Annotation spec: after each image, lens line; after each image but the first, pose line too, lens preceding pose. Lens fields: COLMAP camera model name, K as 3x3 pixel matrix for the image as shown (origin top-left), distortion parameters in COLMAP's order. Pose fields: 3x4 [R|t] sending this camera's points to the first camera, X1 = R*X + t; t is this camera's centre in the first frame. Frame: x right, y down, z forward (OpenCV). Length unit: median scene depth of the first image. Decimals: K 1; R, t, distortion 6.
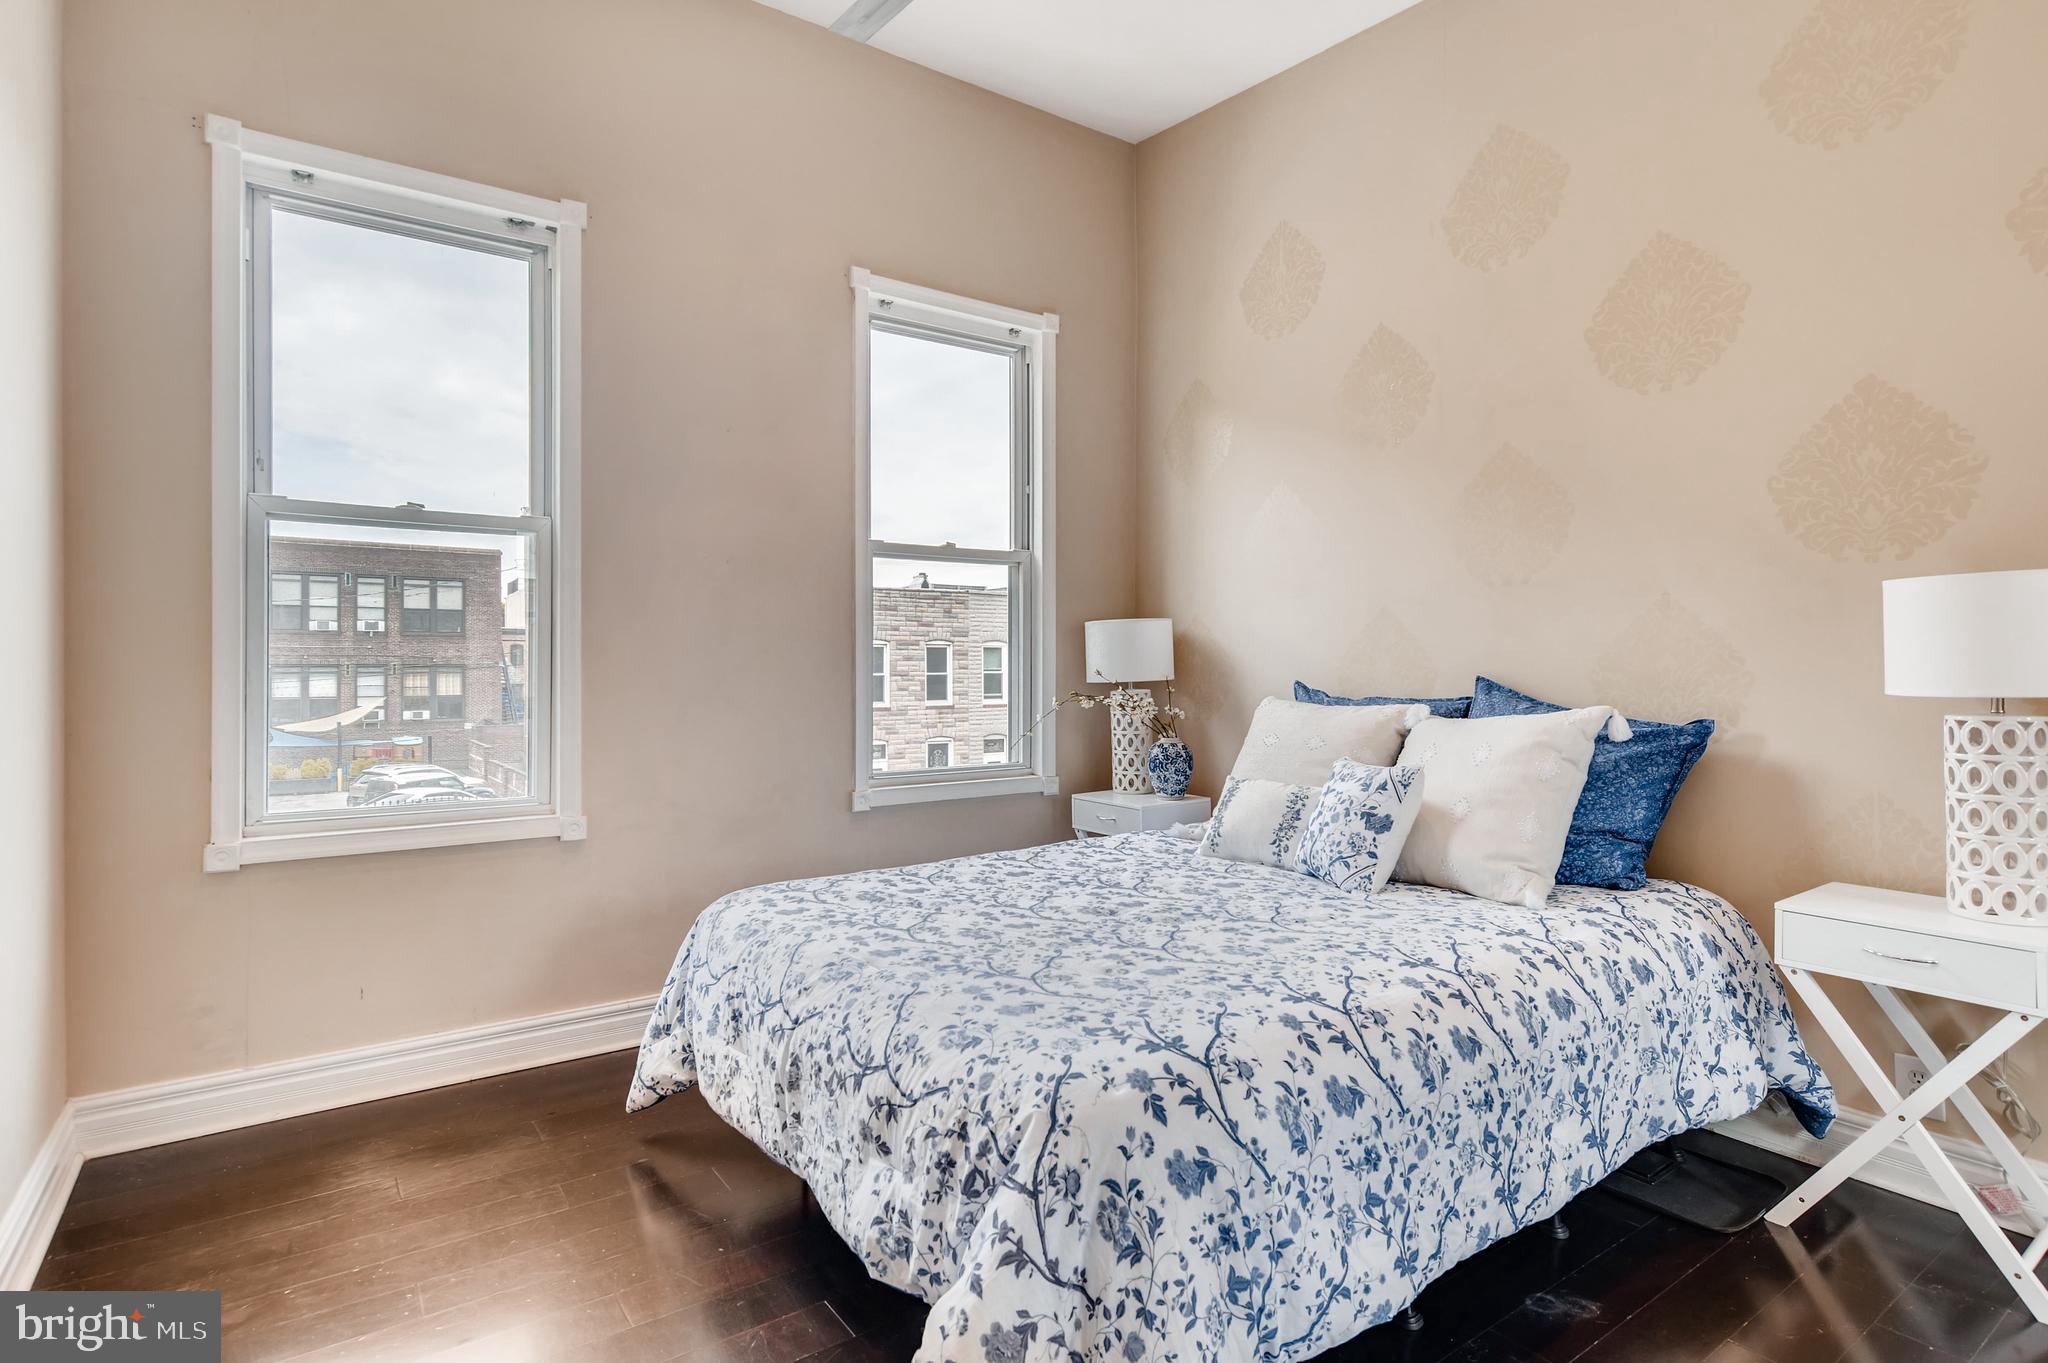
lens RADIAL K [[1034.3, 0, 1024.5], [0, 1034.3, 673.4], [0, 0, 1]] dist [-0.000778, 0.001180]
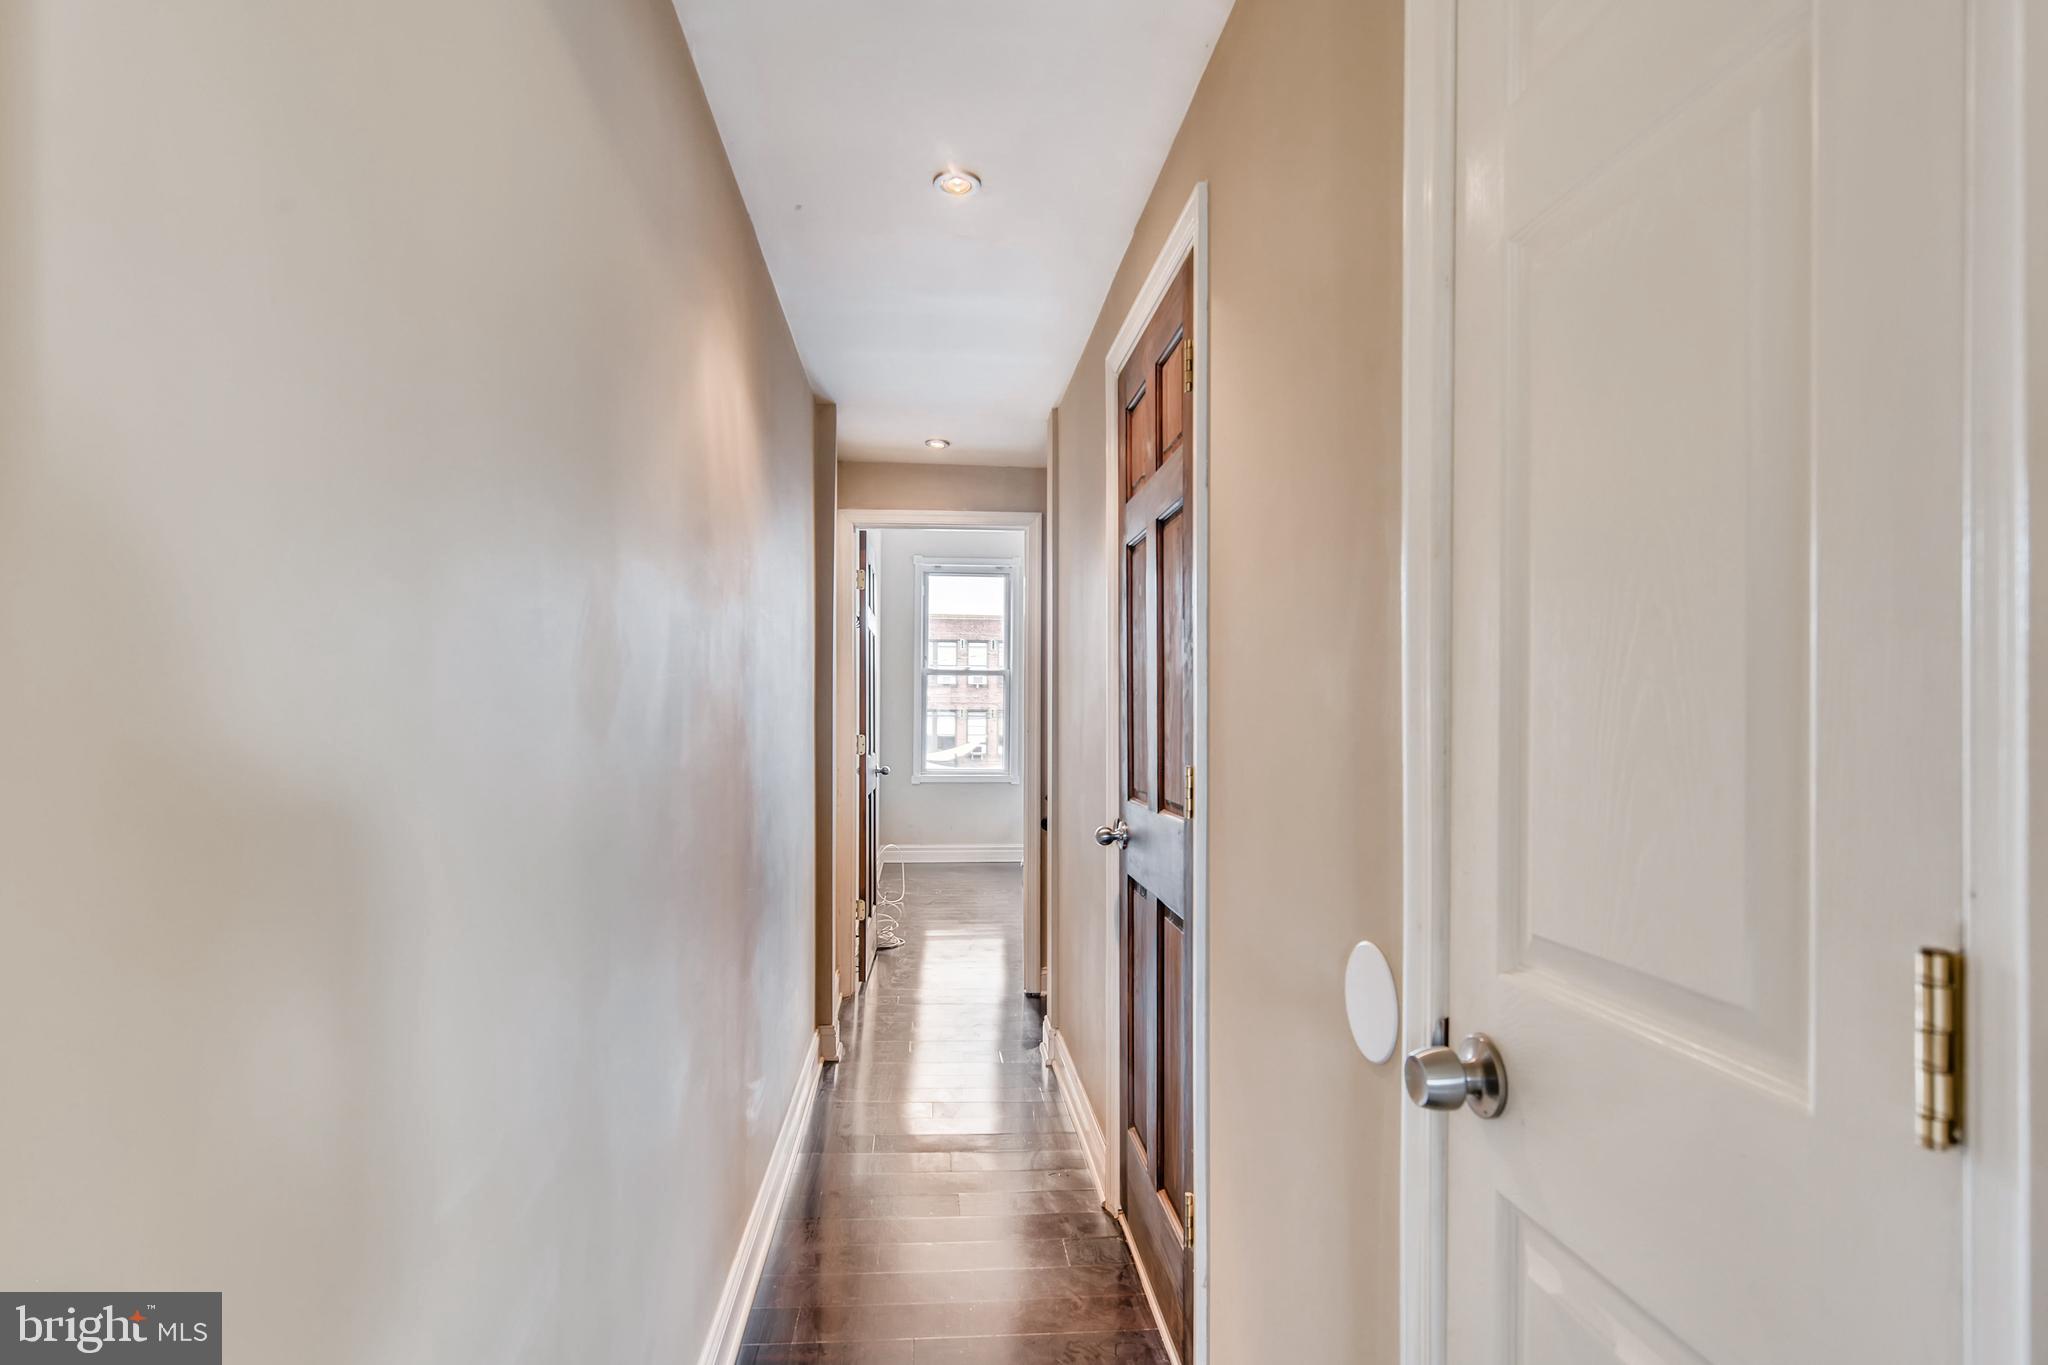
lens RADIAL K [[1034.3, 0, 1024.5], [0, 1034.3, 674.4], [0, 0, 1]] dist [-0.000778, 0.001180]
pose [[0.867079, -0.013430, -0.497990, 0.616742], [-0.007302, 0.999187, -0.039661, -0.016202], [0.498118, 0.038025, 0.866275, -0.891827]]
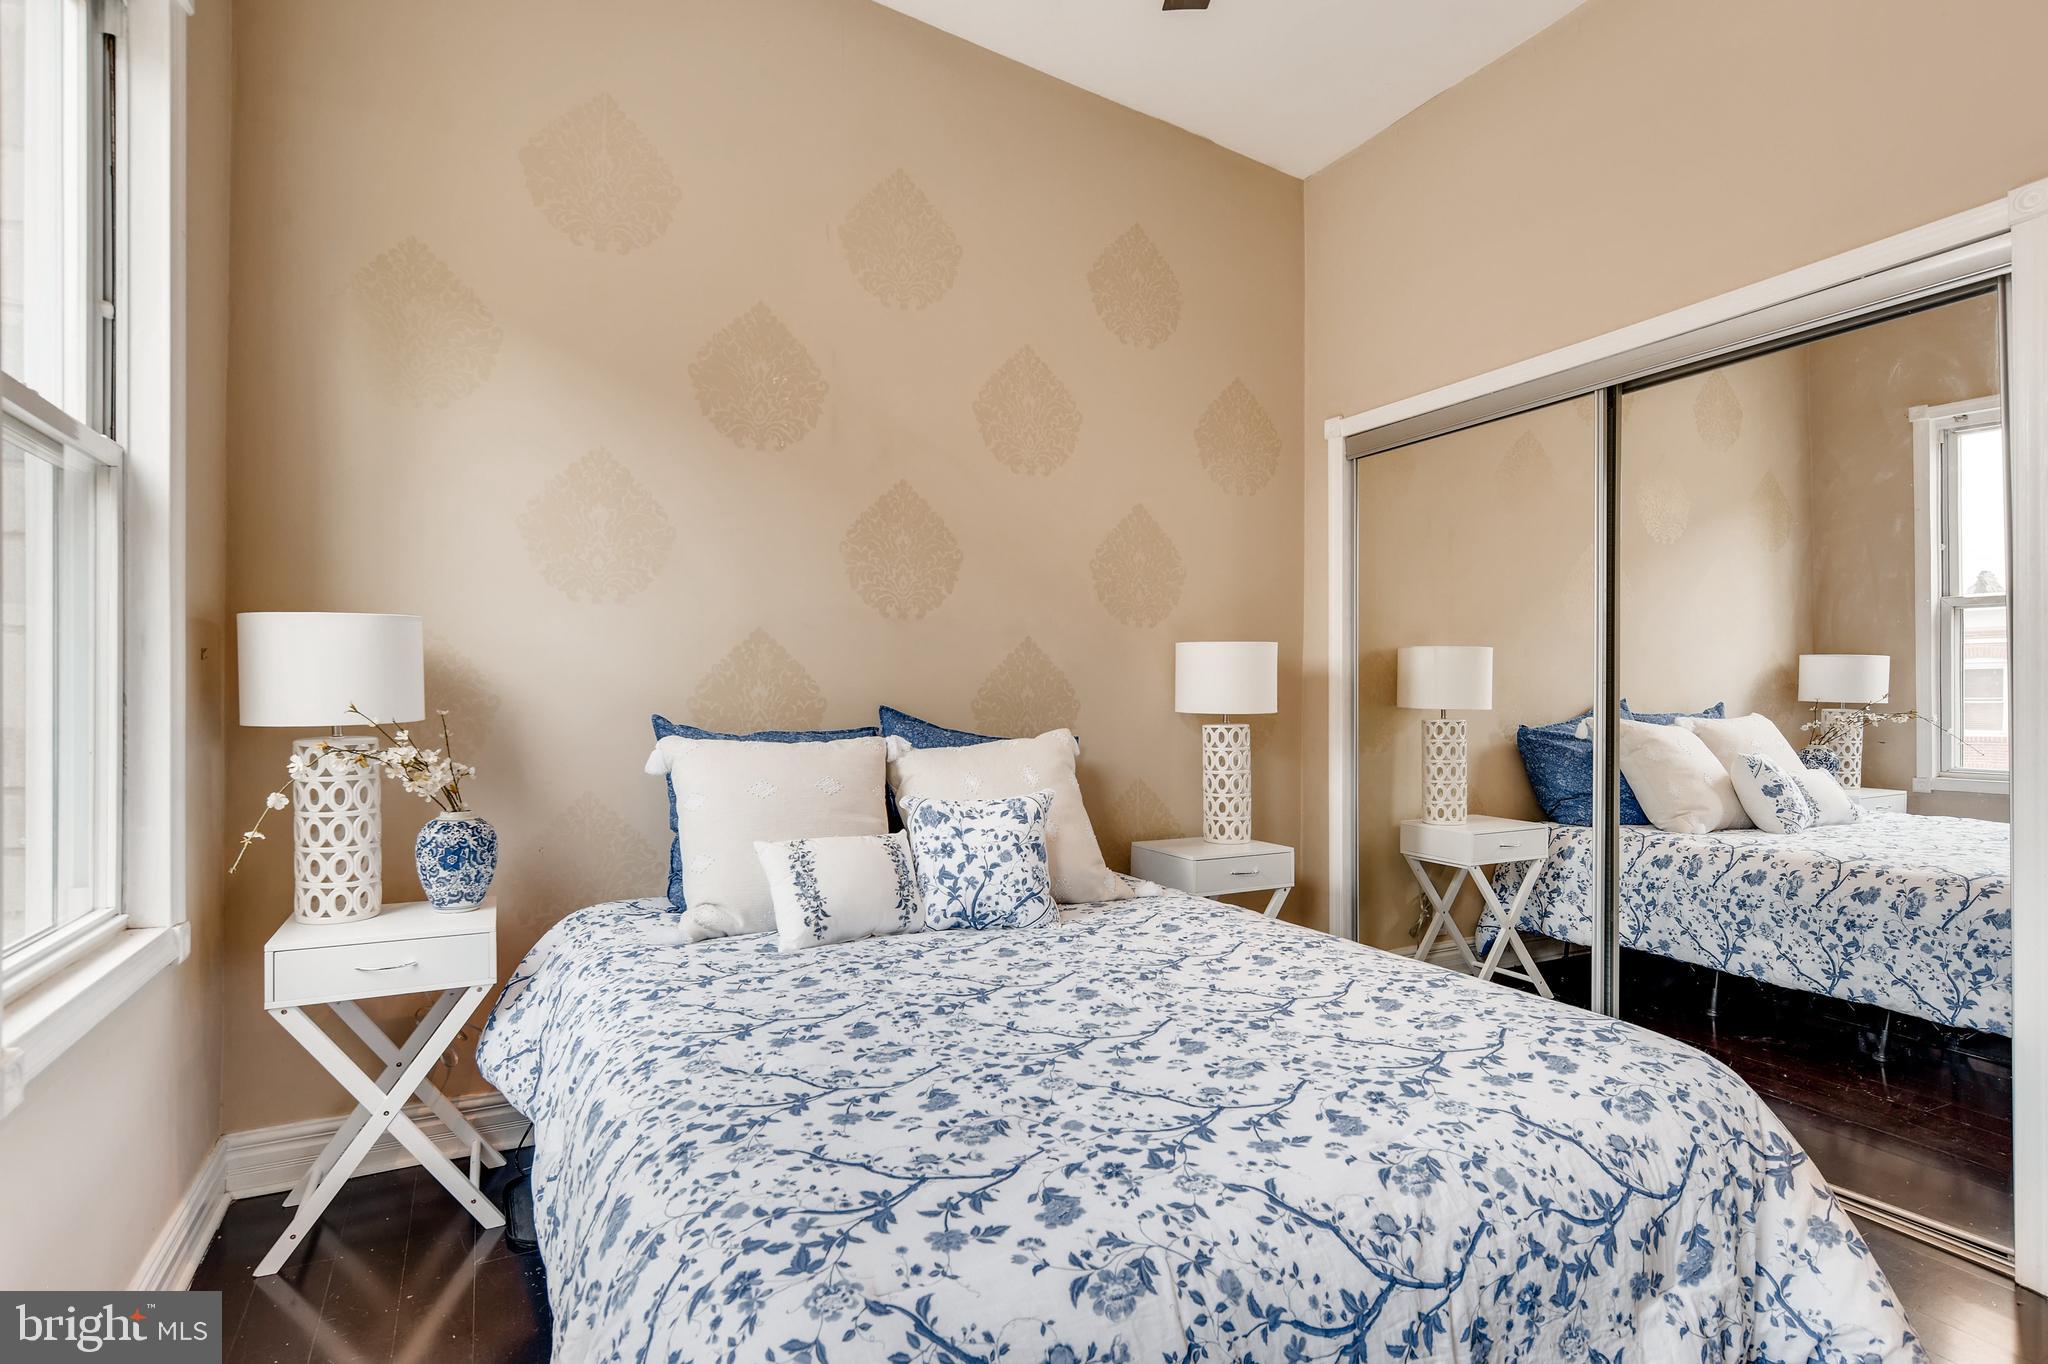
lens RADIAL K [[1041.6, 0, 1022.4], [0, 1041.6, 692.2], [0, 0, 1]] dist [-0.000647, 0.000492]
pose [[0.136783, 0.002819, 0.990597, -0.745320], [0.006642, 0.999971, -0.003762, -0.008108], [-0.990579, 0.007094, 0.136760, 1.001112]]
